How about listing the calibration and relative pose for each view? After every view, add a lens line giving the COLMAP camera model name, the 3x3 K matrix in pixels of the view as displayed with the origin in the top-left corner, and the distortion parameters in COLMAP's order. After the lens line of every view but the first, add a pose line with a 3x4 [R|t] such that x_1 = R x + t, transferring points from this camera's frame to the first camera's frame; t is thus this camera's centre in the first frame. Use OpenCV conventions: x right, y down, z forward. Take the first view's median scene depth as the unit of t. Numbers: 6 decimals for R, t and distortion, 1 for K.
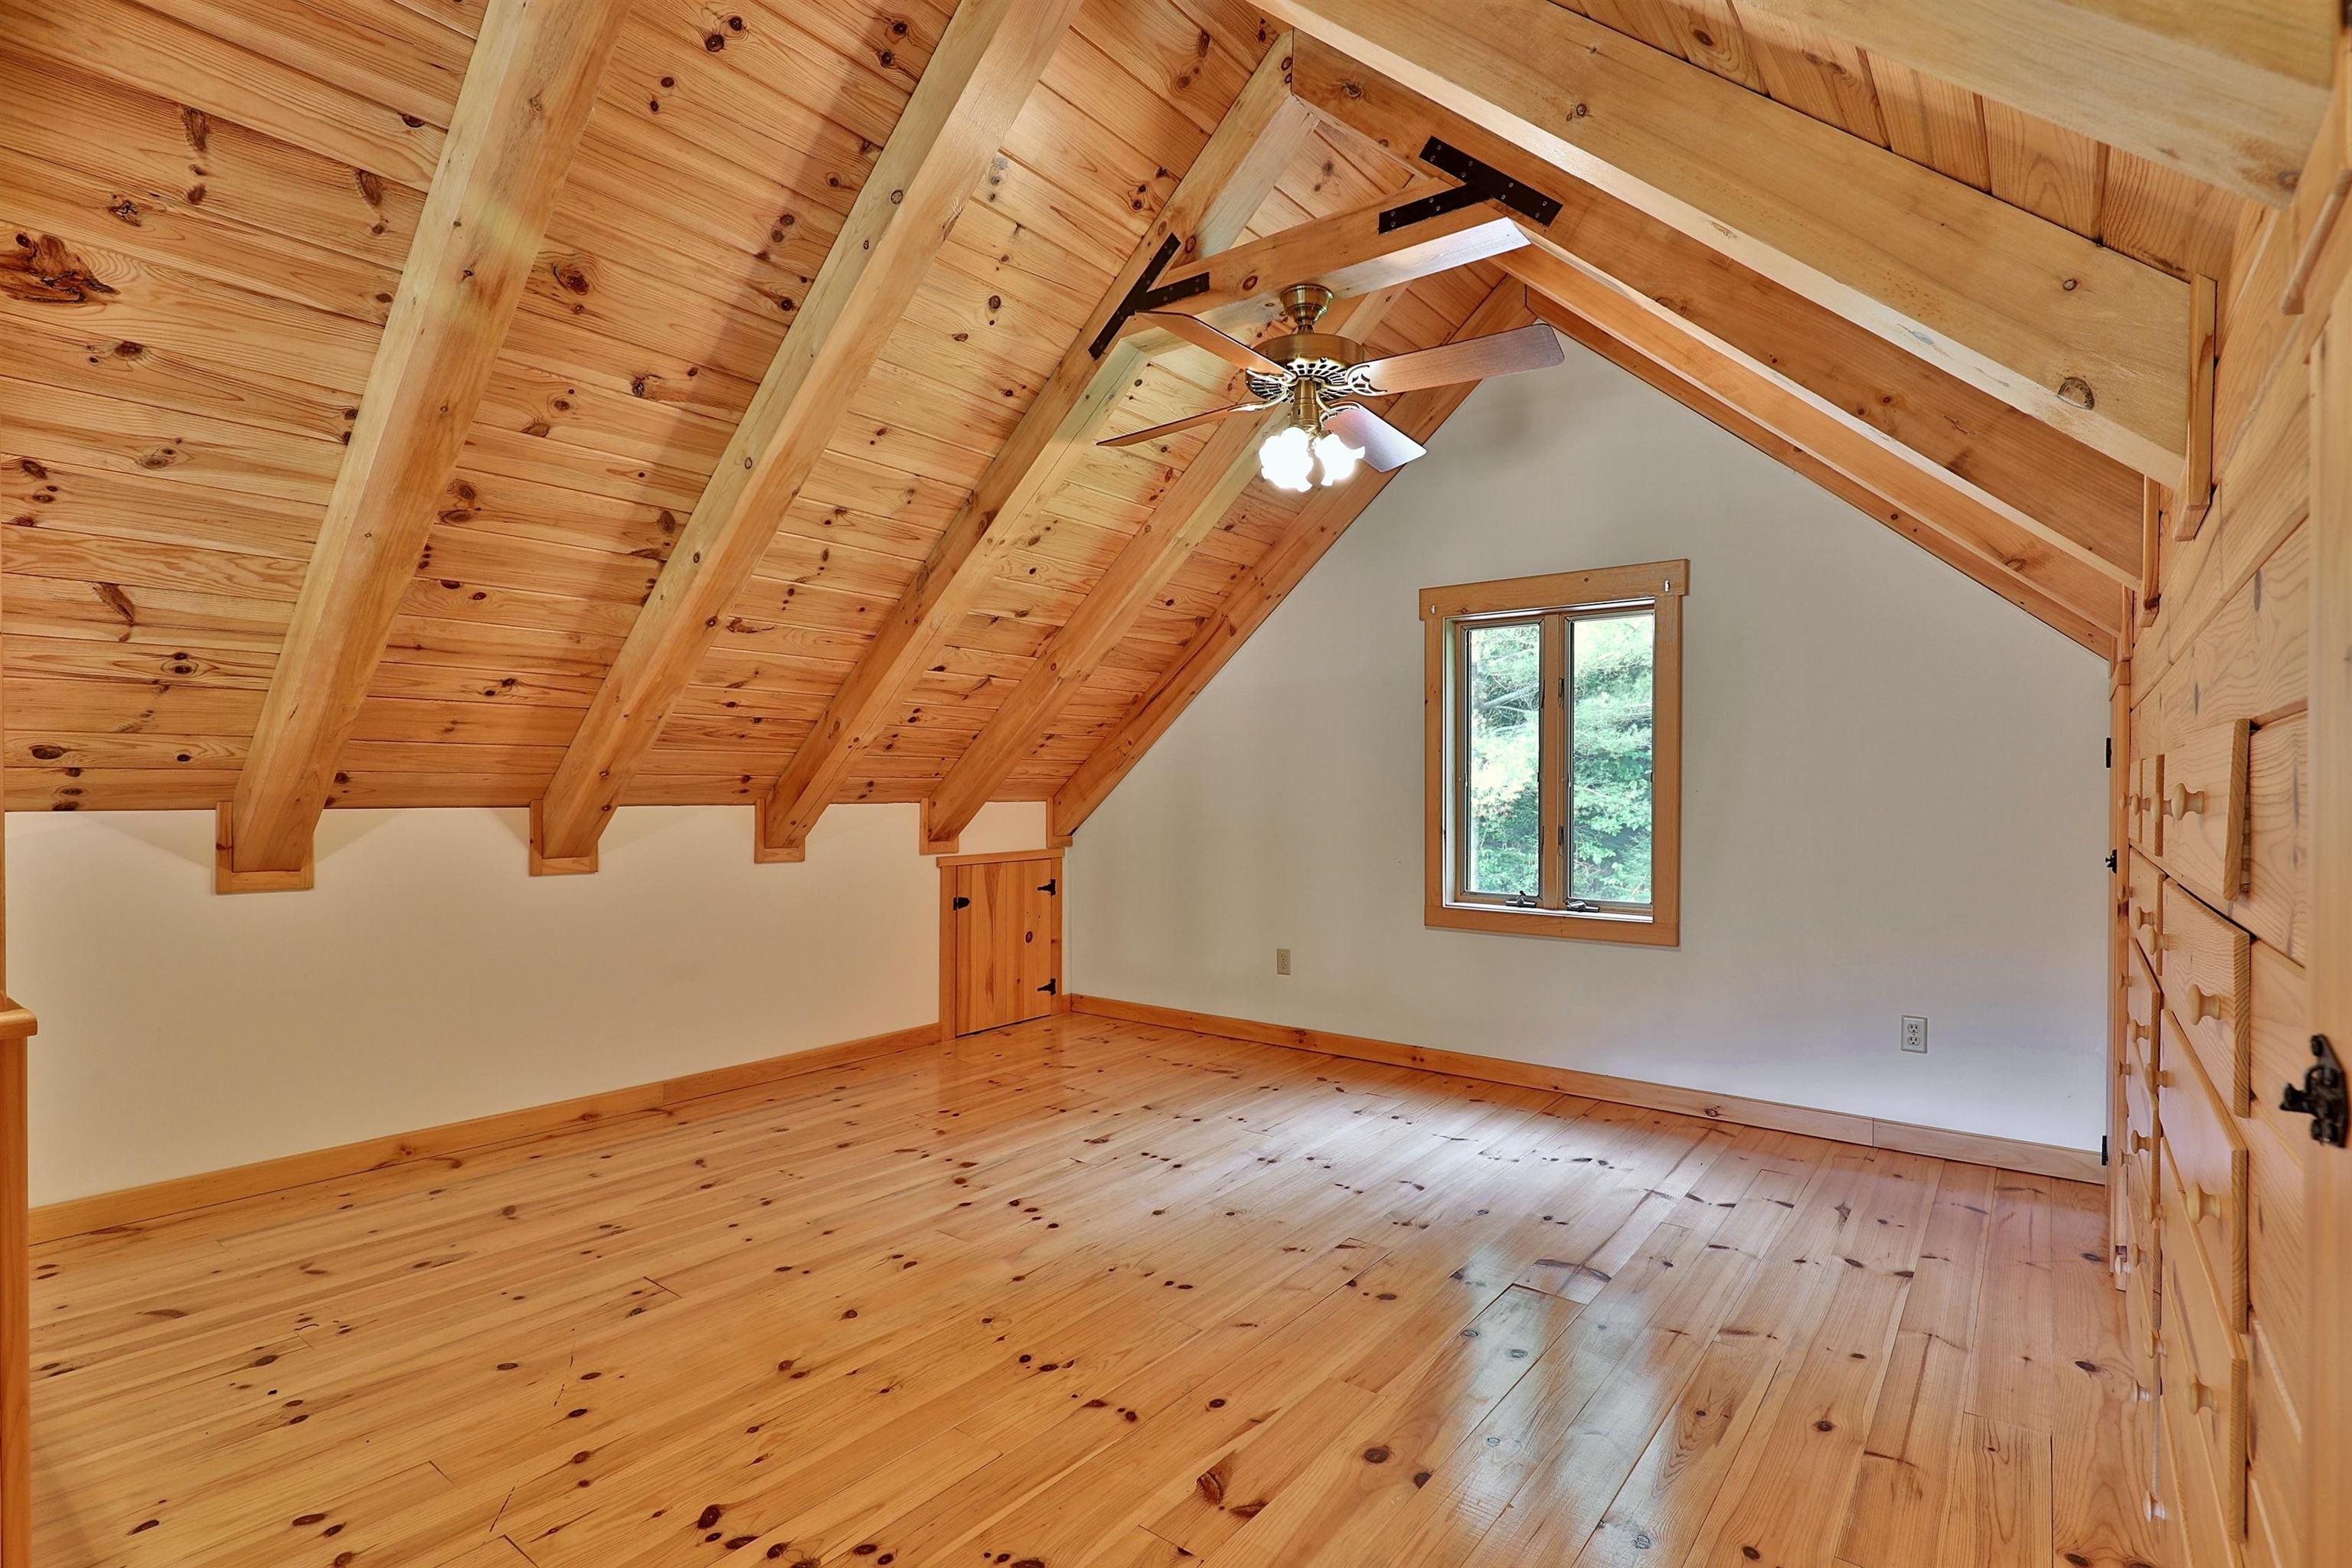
lens RADIAL K [[1129.6, 0, 1183.8], [0, 1129.6, 792.3], [0, 0, 1]] dist [0.004268, 0.000123]
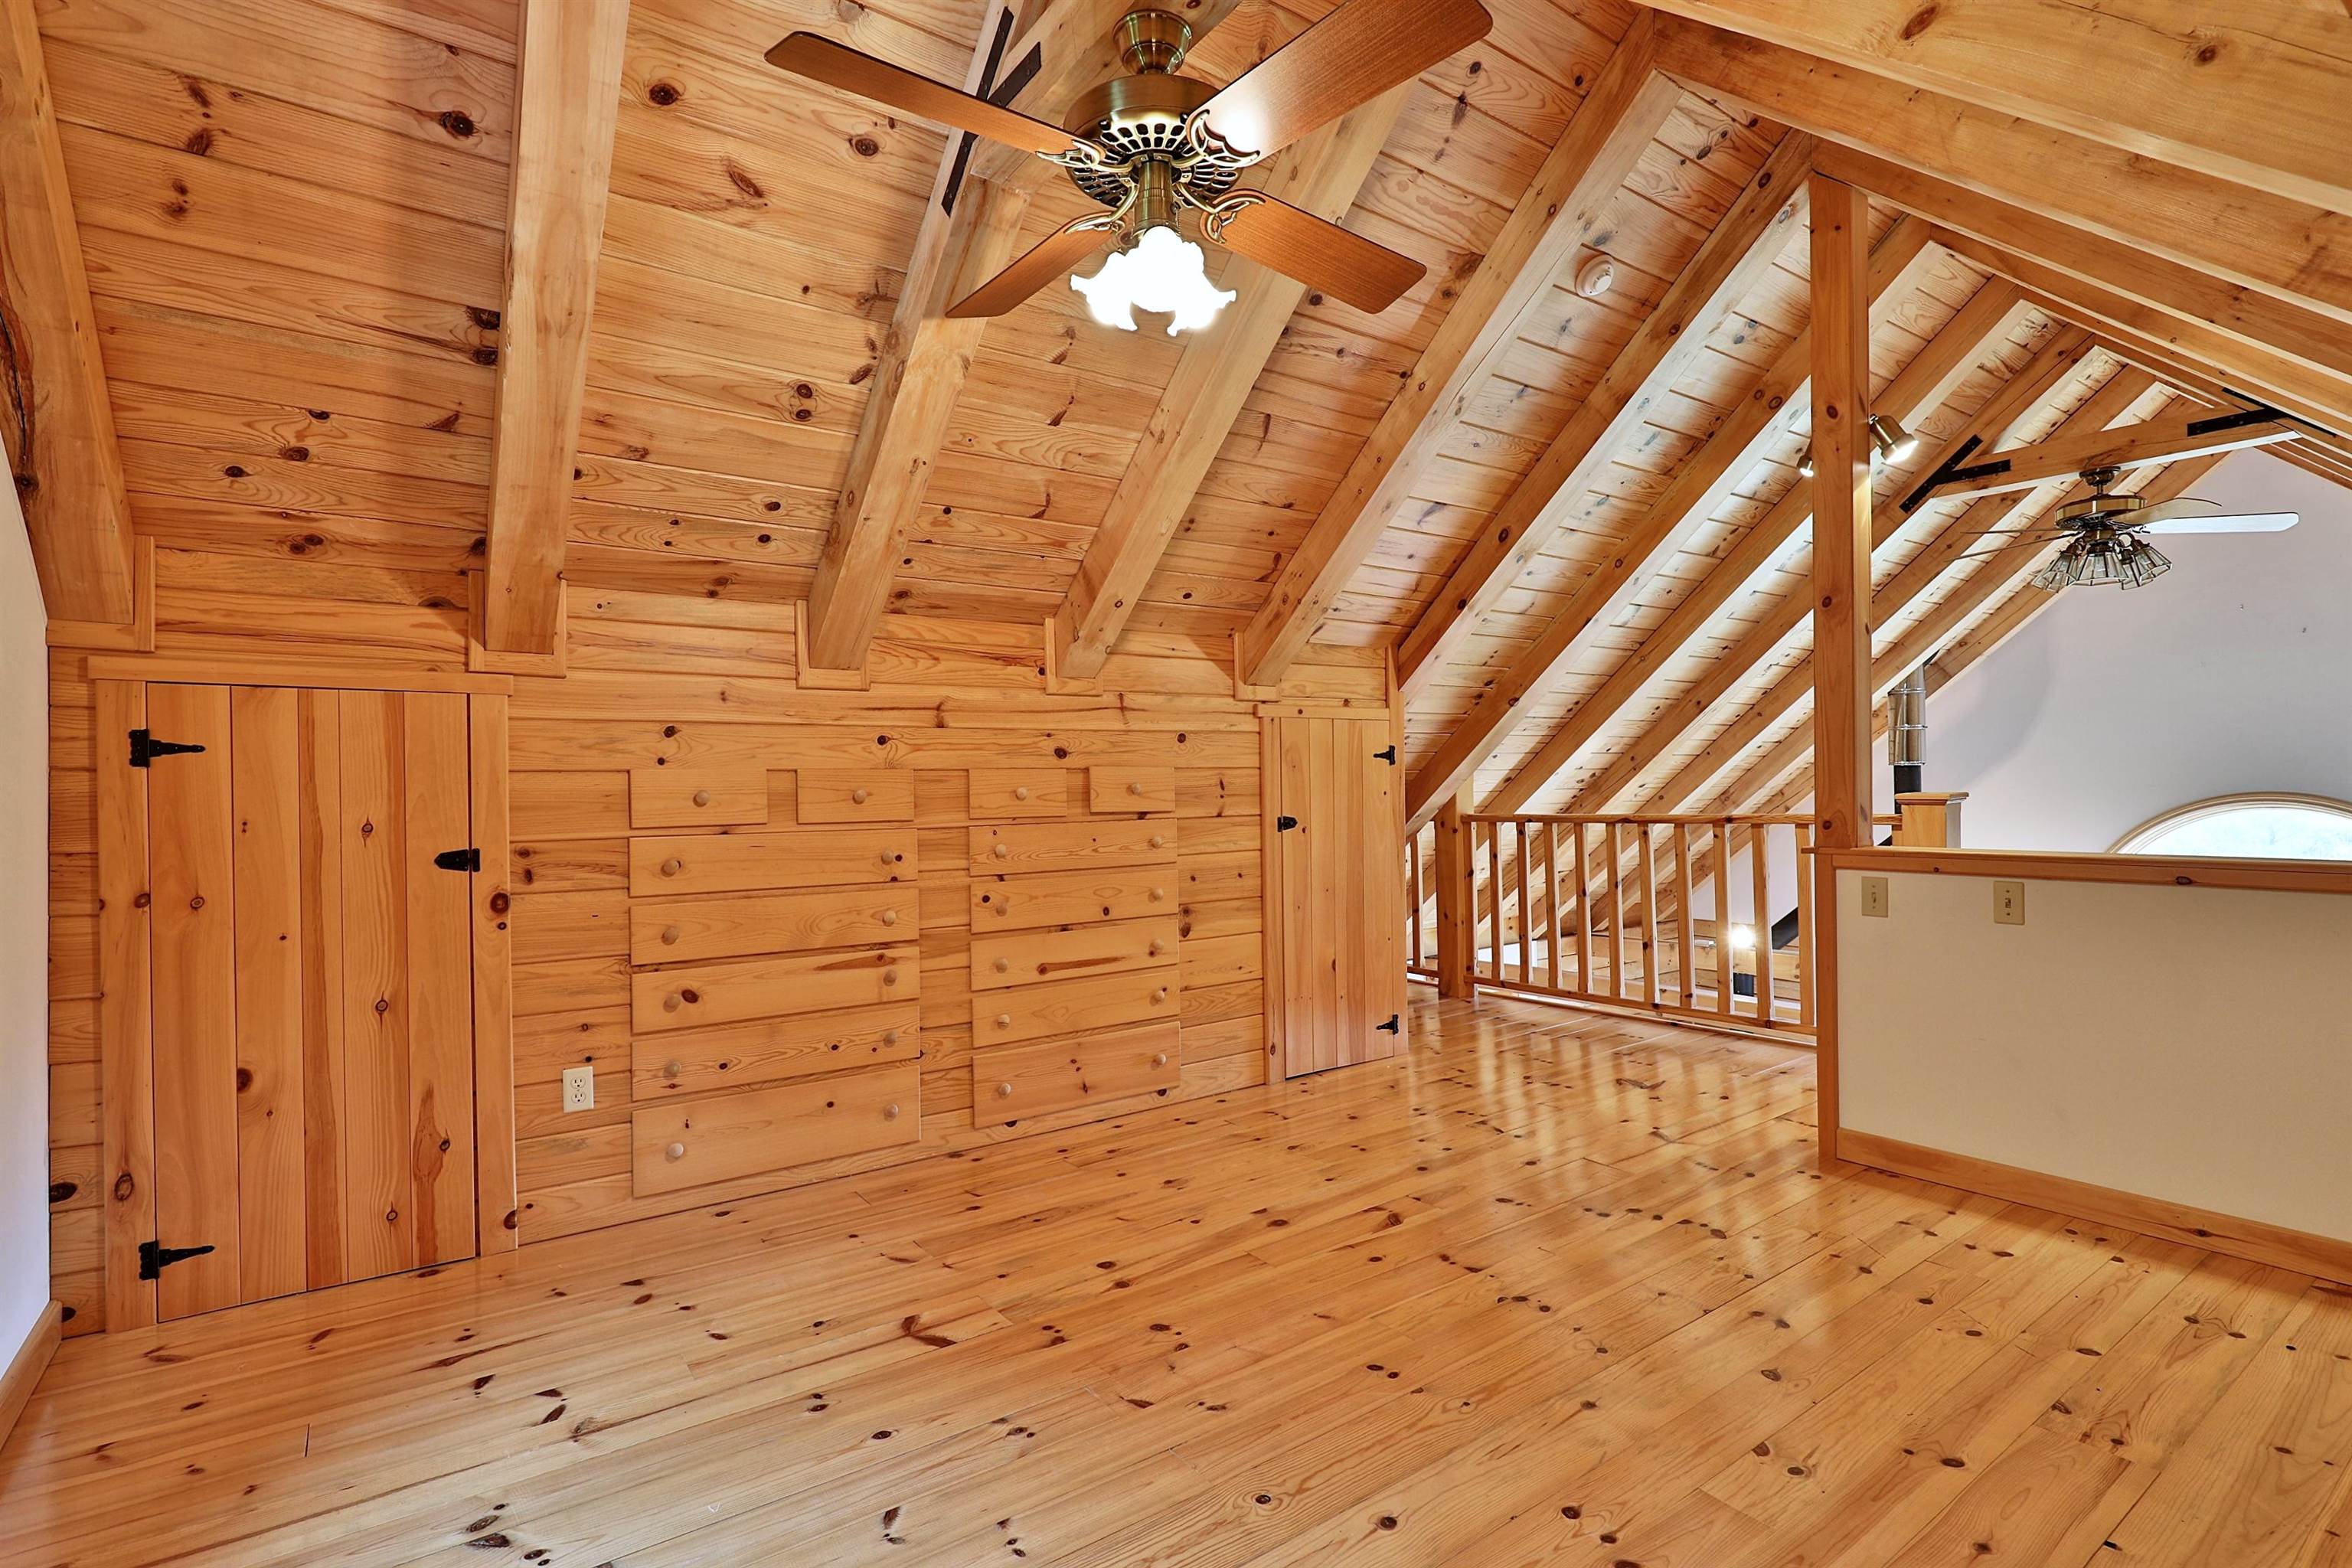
lens RADIAL K [[1129.6, 0, 1177.0], [0, 1129.6, 788.8], [0, 0, 1]] dist [0.004268, 0.000123]
pose [[-0.957213, 0.010432, 0.289195, -0.113957], [0.013447, 0.999874, 0.008443, -0.005646], [-0.289070, 0.011971, -0.957233, 1.986841]]
